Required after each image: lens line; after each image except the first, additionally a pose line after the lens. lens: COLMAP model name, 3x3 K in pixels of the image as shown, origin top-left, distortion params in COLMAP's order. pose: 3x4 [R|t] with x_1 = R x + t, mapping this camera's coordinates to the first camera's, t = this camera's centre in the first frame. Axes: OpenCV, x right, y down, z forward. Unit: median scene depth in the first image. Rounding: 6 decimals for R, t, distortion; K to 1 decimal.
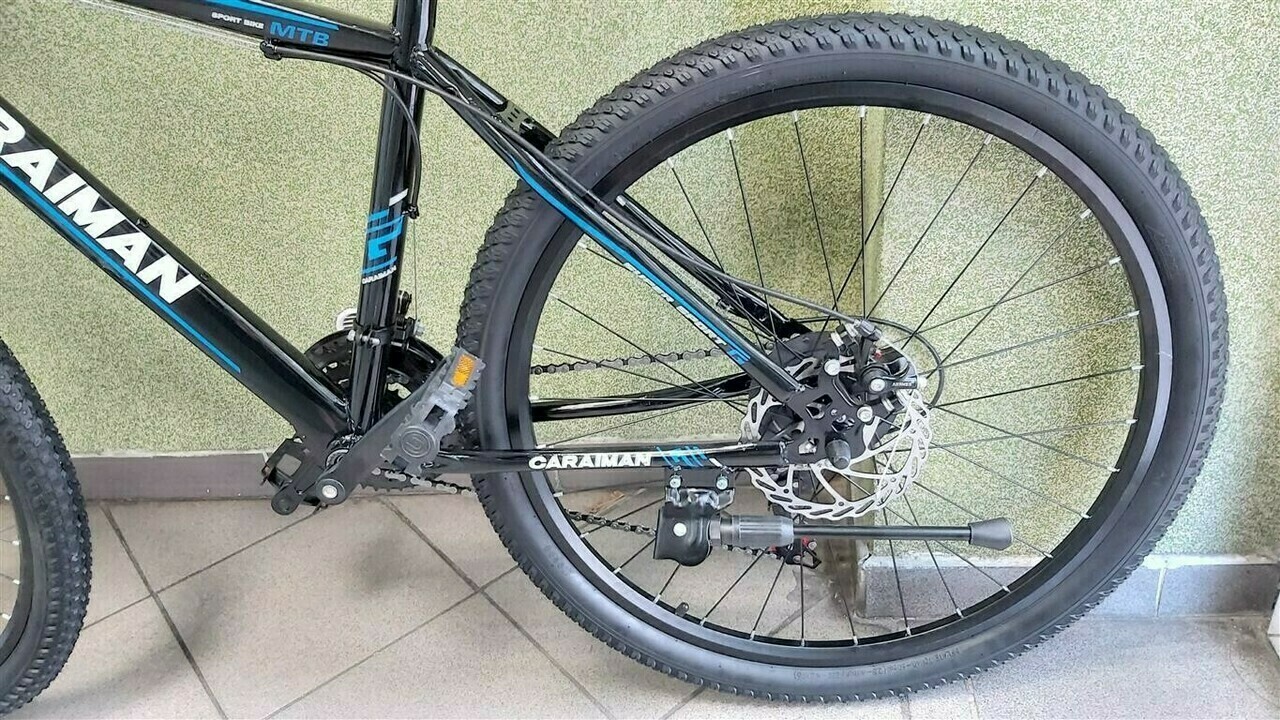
lens RADIAL K [[1000.5, 0, 640.0], [0, 1000.5, 360.0], [0, 0, 1]] dist [0.085988, -0.160561]
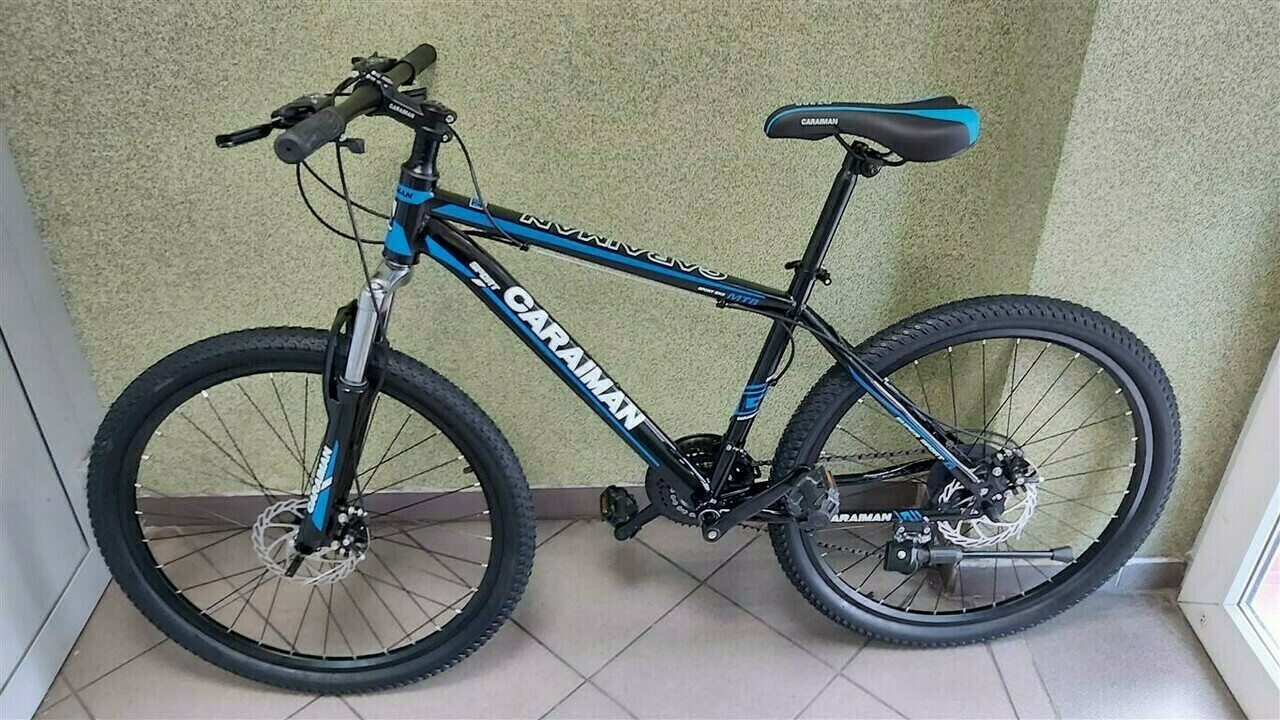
lens RADIAL K [[1007.2, 0, 642.8], [0, 1007.2, 371.9], [0, 0, 1]] dist [0.141802, -0.295542]
pose [[0.986428, 0.010503, 0.163857, -0.729059], [-0.018612, 0.998673, 0.048027, -0.241537], [-0.163135, -0.050425, 0.985314, -0.725899]]
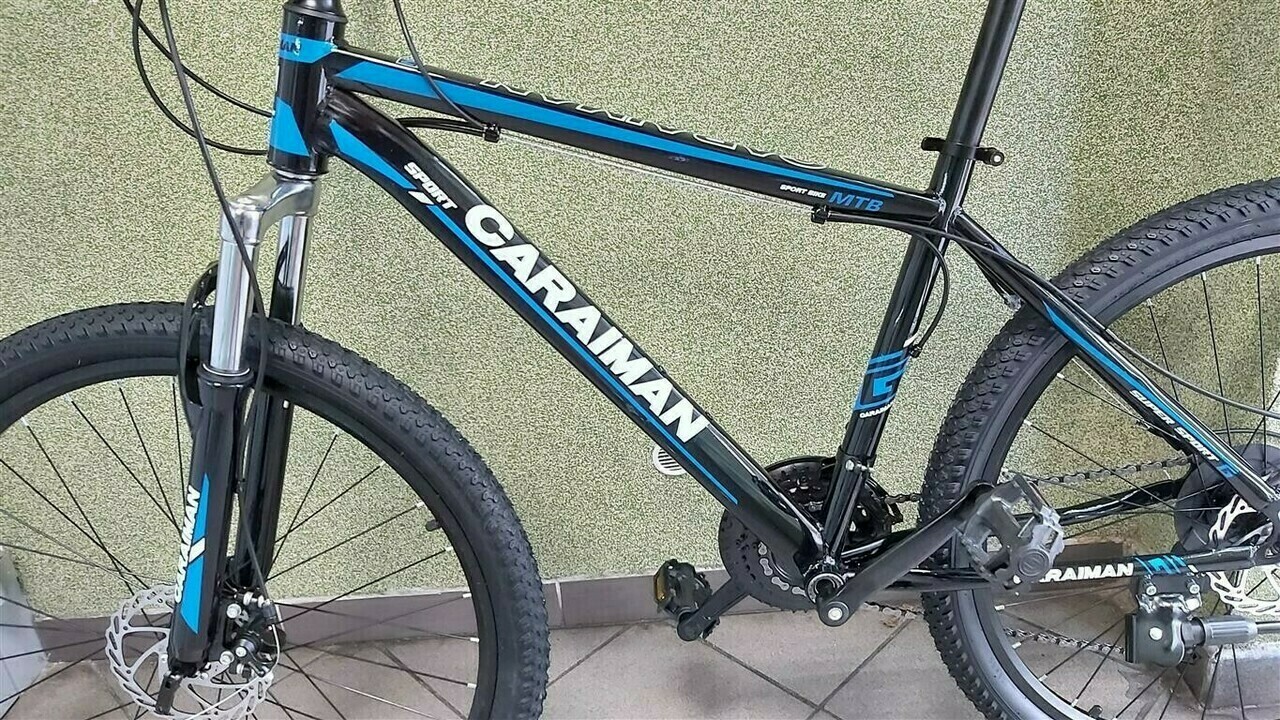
lens RADIAL K [[1000.5, 0, 640.0], [0, 1000.5, 360.0], [0, 0, 1]] dist [0.085988, -0.160561]
pose [[0.995409, -0.031793, 0.090278, -0.606006], [0.041667, 0.993092, -0.109688, -0.028023], [-0.086167, 0.112946, 0.989858, -0.069091]]
